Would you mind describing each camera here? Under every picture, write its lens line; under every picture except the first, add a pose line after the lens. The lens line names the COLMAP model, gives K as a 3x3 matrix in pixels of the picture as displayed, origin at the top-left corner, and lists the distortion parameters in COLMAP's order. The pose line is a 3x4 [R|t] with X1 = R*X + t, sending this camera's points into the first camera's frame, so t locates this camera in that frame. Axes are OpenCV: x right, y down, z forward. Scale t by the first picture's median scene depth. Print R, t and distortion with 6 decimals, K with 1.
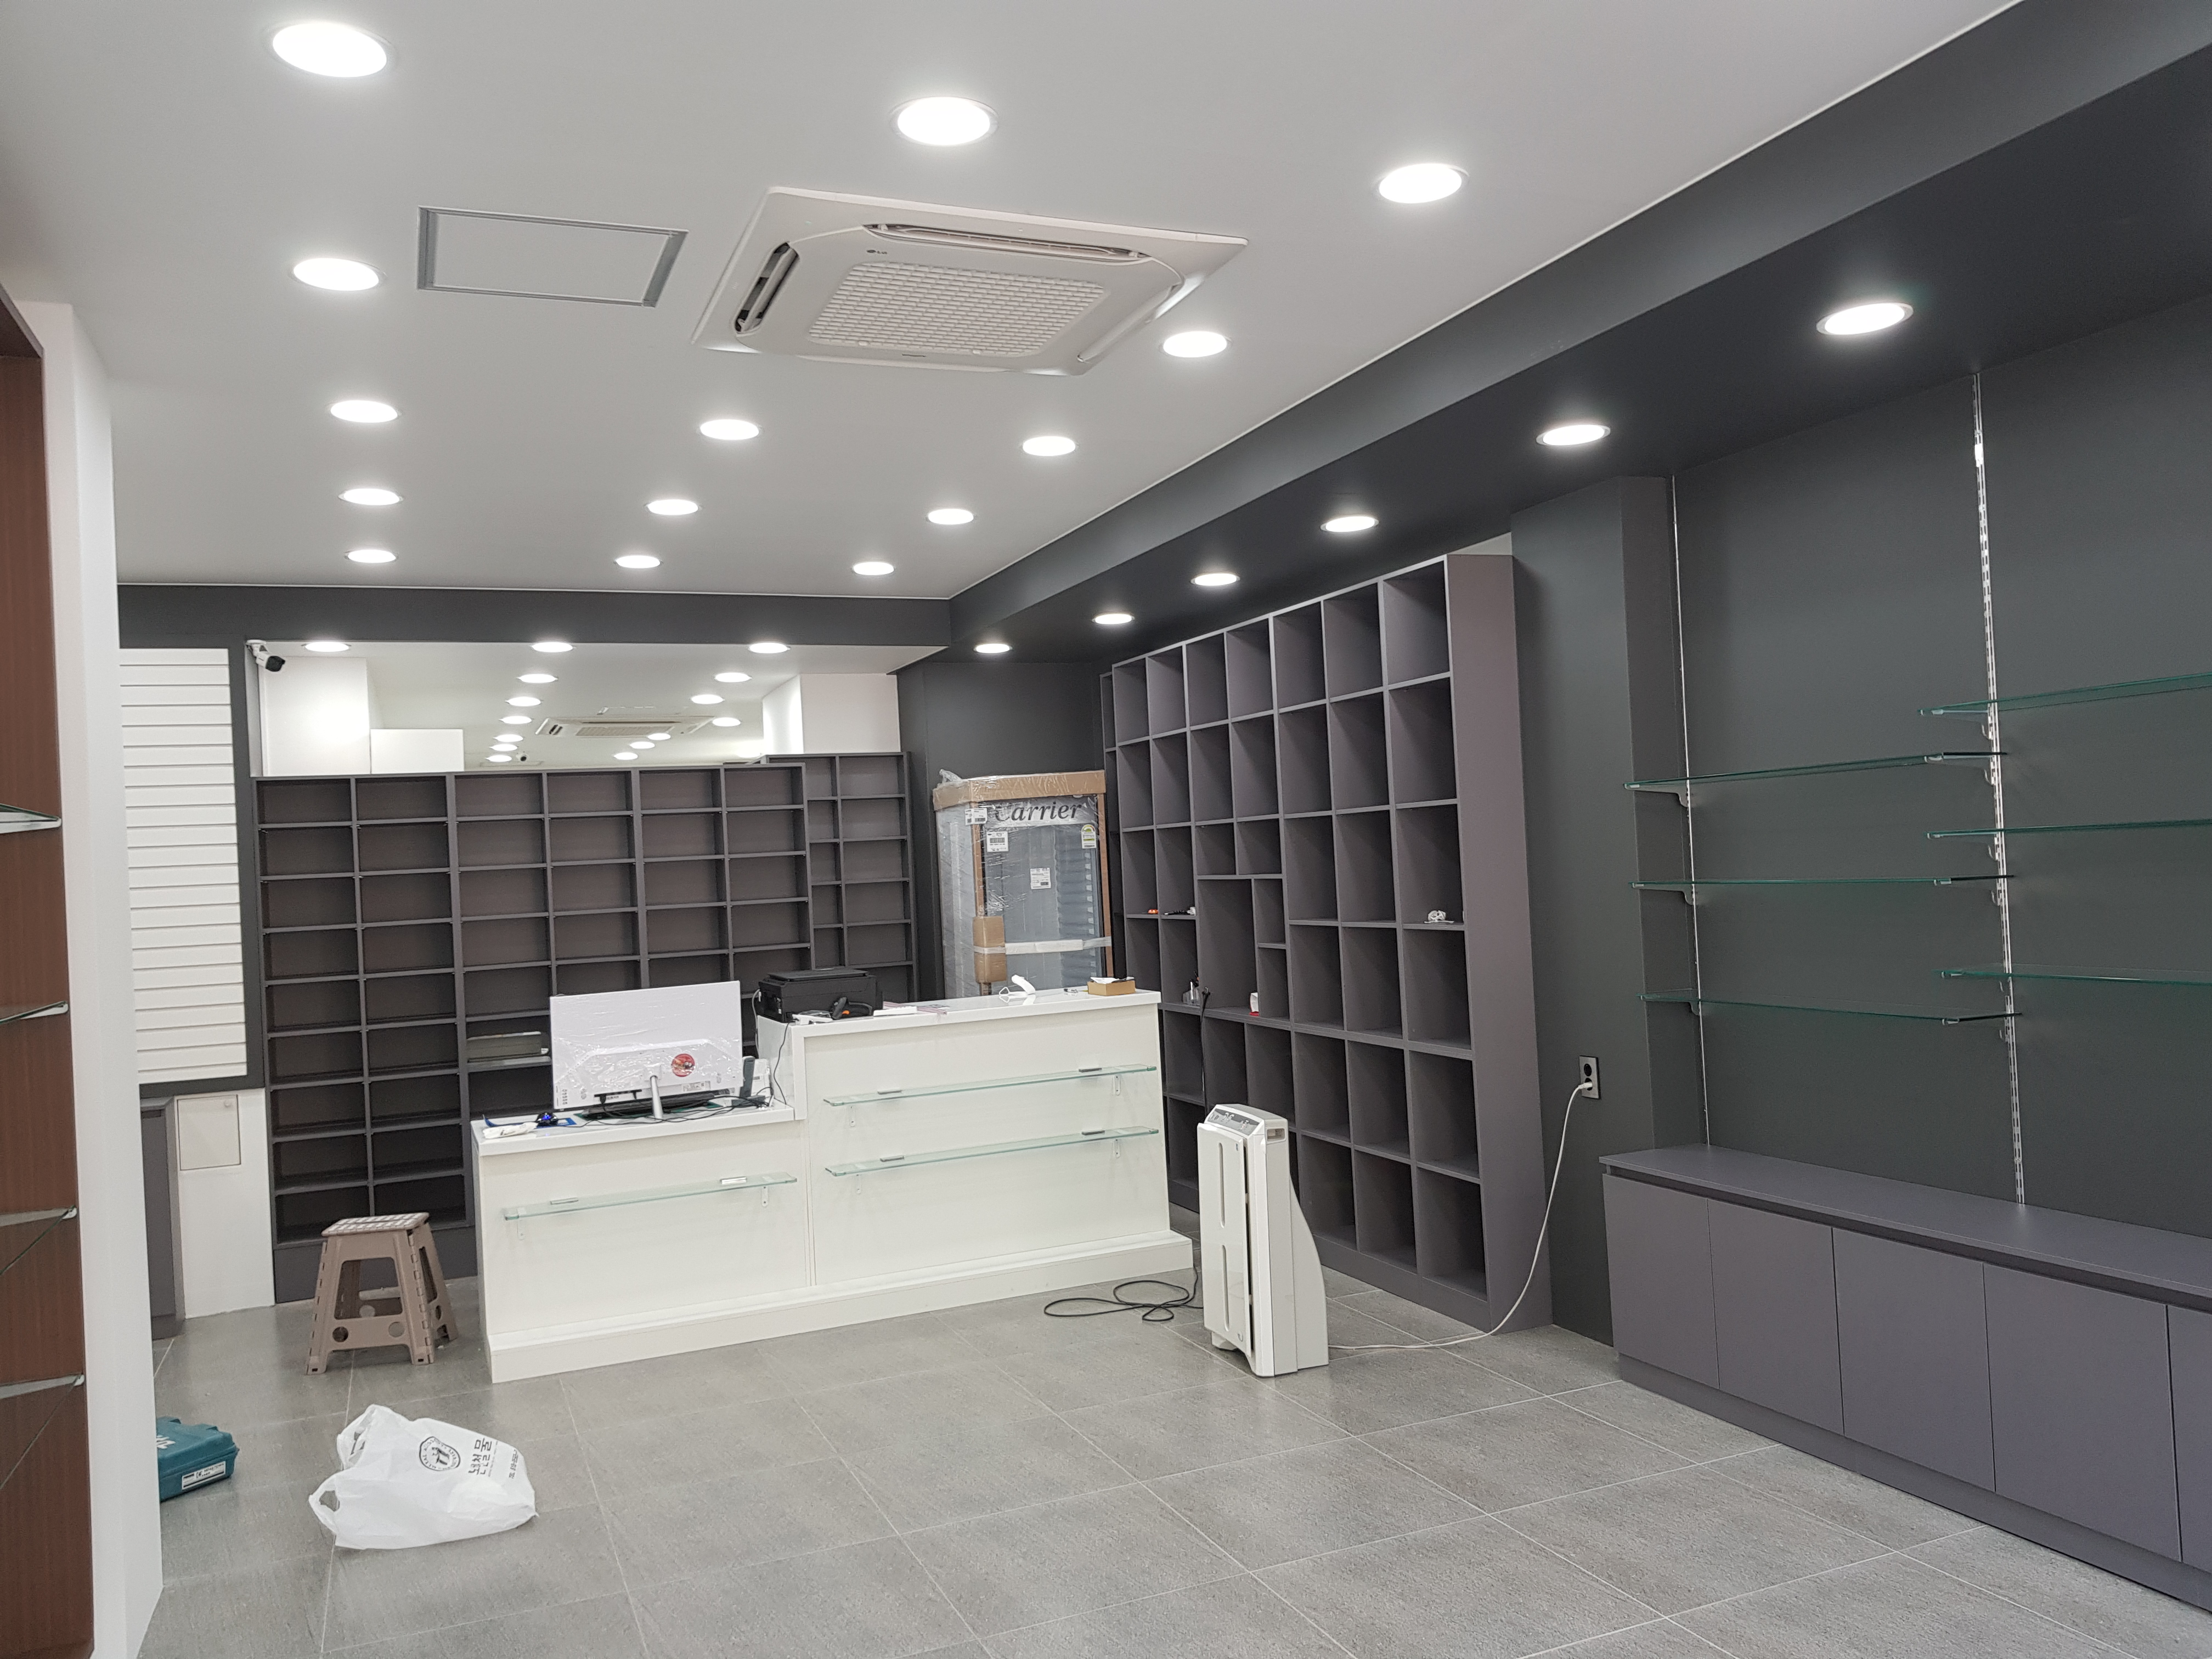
lens RADIAL K [[1664.4, 0, 1140.9], [0, 1664.4, 845.1], [0, 0, 1]] dist [0.008576, -0.054266]
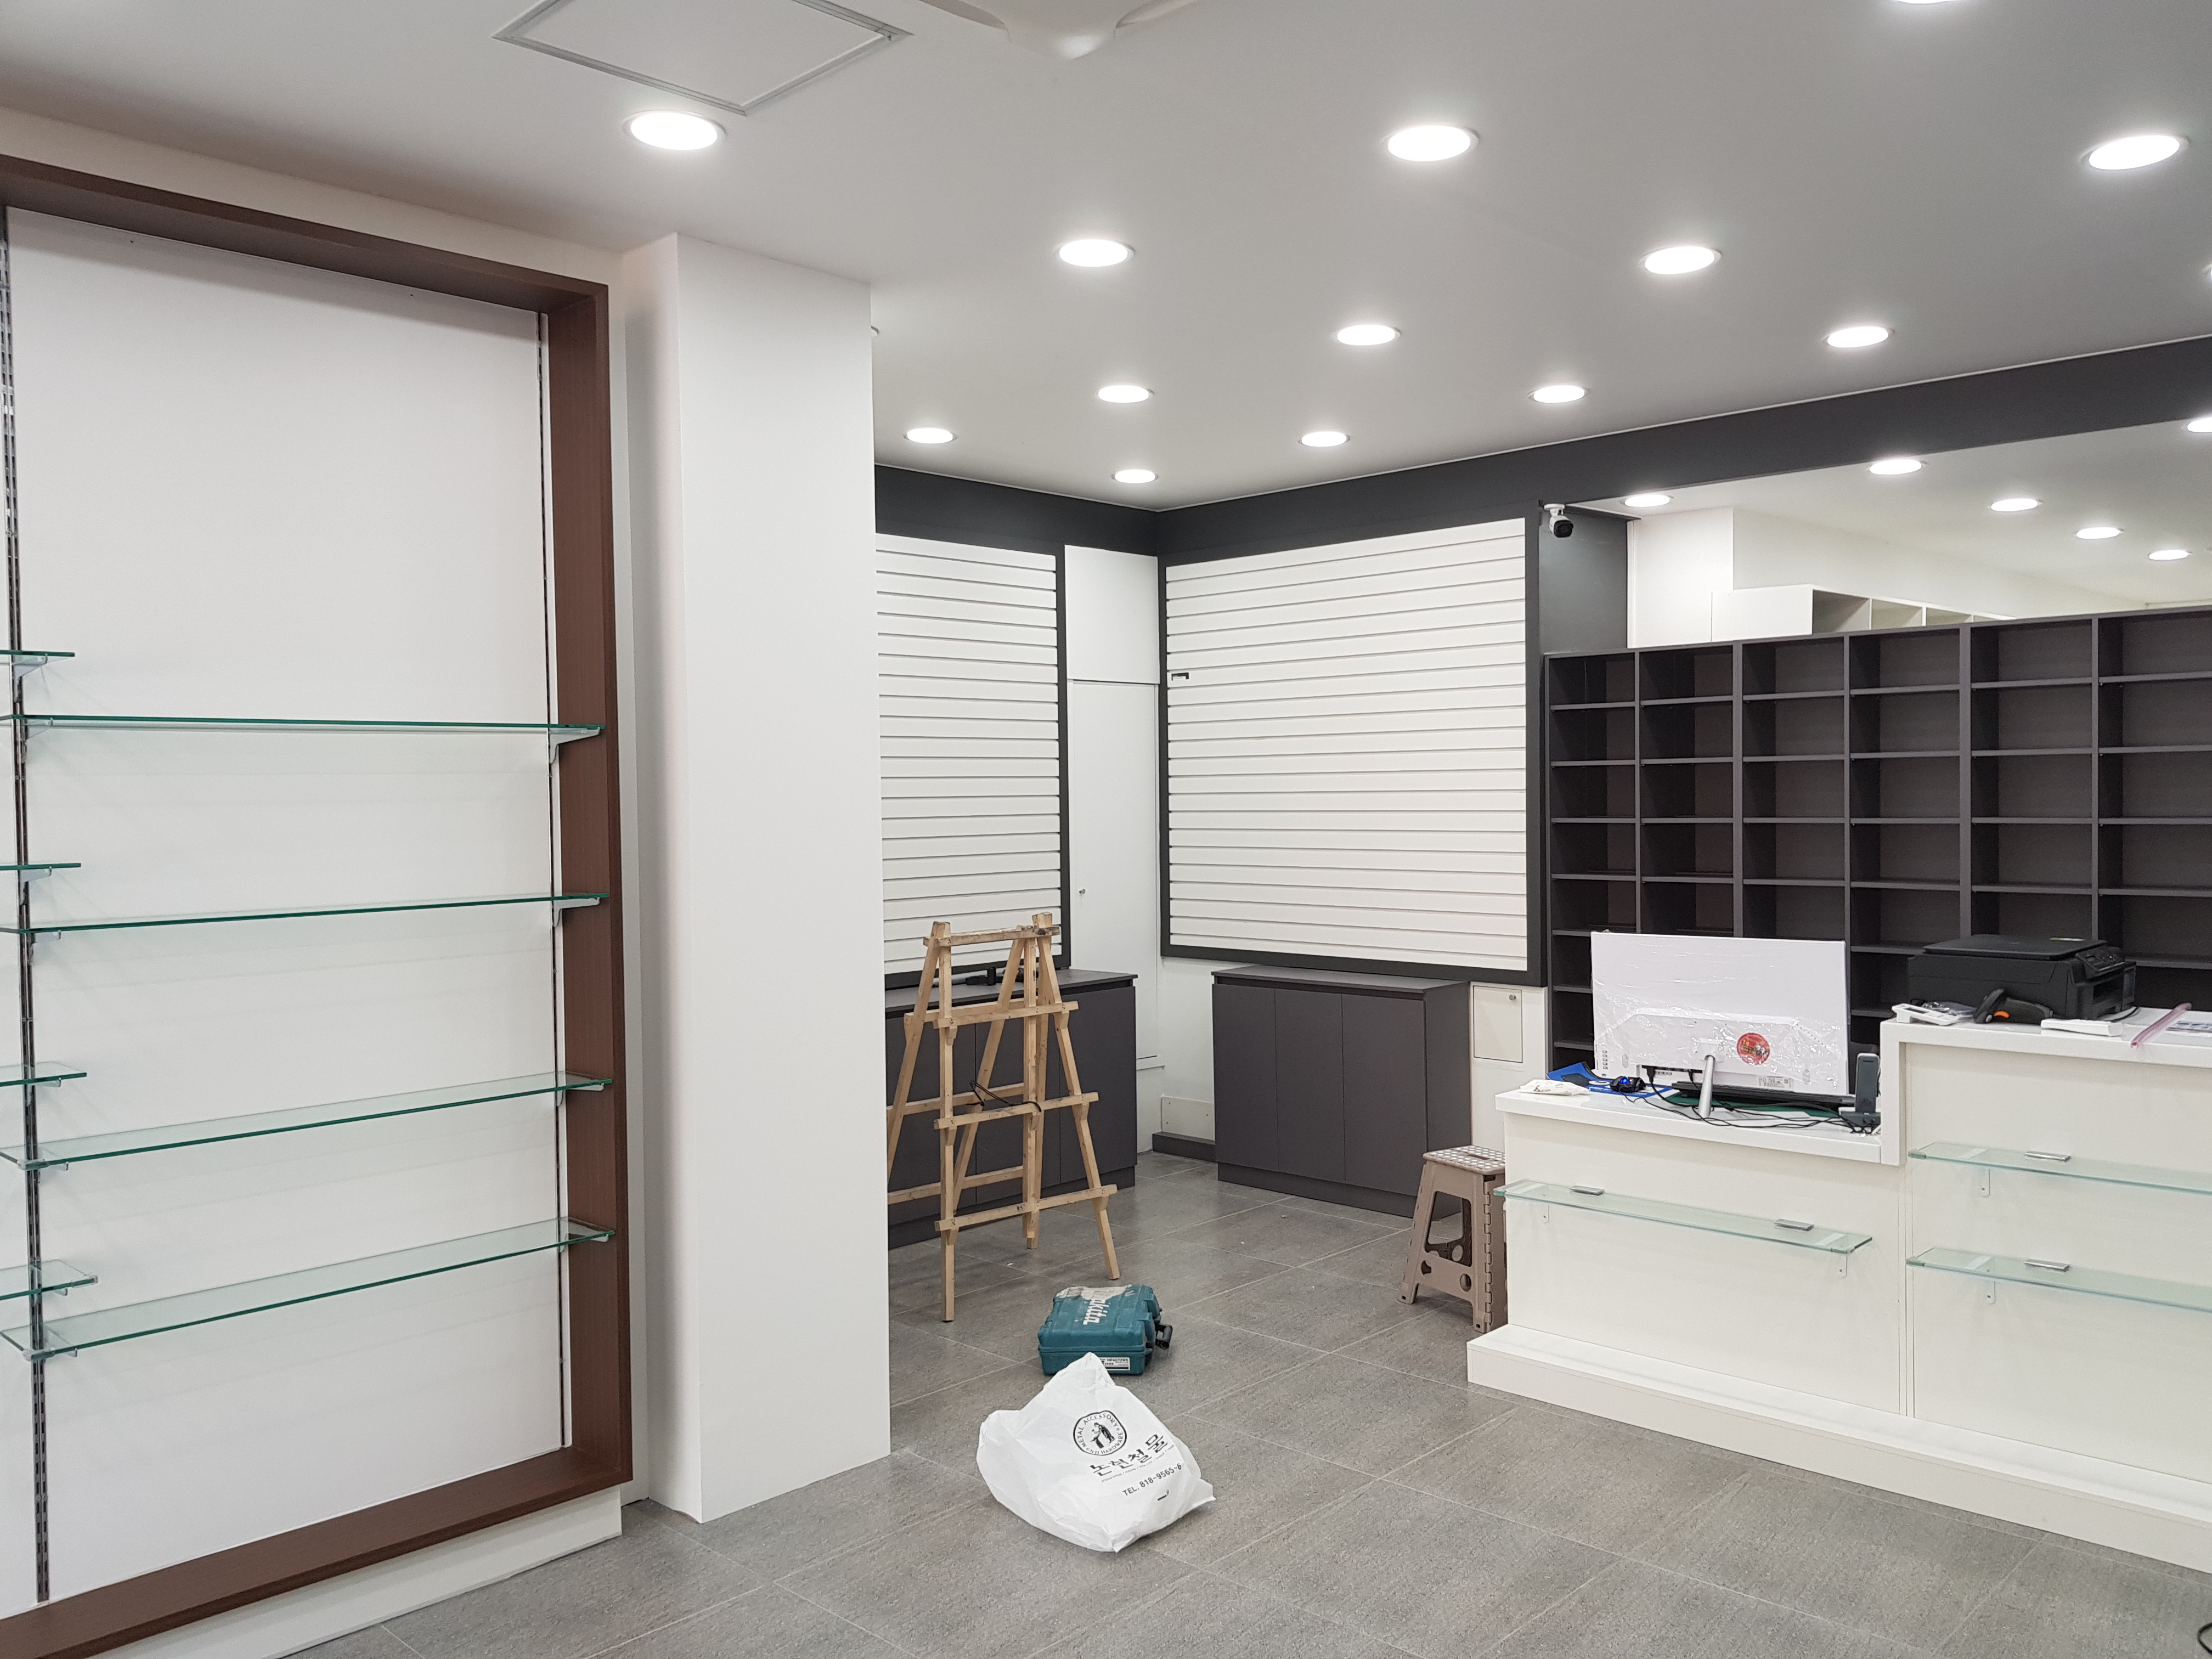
lens RADIAL K [[1664.4, 0, 1140.9], [0, 1664.4, 845.1], [0, 0, 1]] dist [0.008576, -0.054266]
pose [[0.395937, 0.076756, -0.915064, 0.261666], [0.005122, 0.996300, 0.085786, -0.017454], [0.918263, -0.038653, 0.394079, 0.464925]]
